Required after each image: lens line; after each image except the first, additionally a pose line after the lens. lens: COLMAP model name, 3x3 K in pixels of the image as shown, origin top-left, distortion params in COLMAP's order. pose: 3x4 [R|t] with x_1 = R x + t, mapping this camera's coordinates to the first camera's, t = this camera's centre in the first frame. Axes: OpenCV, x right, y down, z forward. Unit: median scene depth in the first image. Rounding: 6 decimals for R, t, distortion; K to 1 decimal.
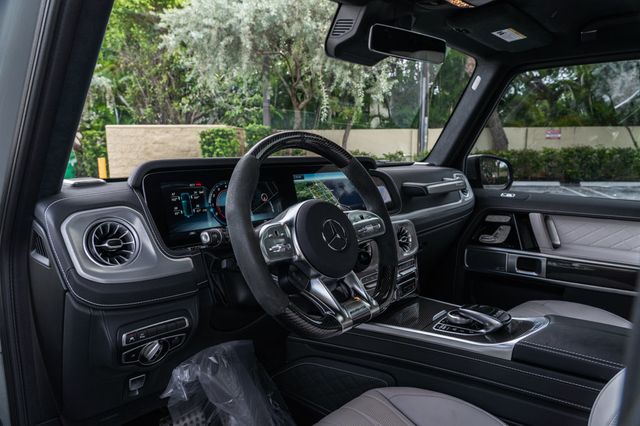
lens RADIAL K [[445.2, 0, 365.7], [0, 445.2, 224.3], [0, 0, 1]] dist [-0.063707, 0.006059]
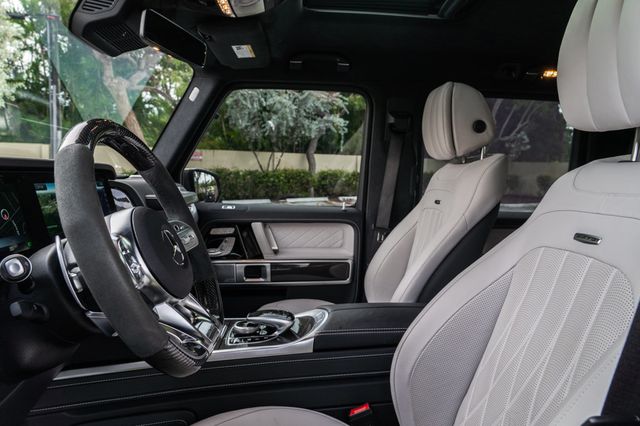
lens RADIAL K [[435.9, 0, 354.6], [0, 435.9, 217.2], [0, 0, 1]] dist [-0.019378, 0.004093]
pose [[0.712862, -0.061372, 0.698614, -0.180236], [0.107083, 0.994008, -0.021944, 0.009672], [-0.693081, 0.090453, 0.715162, 0.082157]]
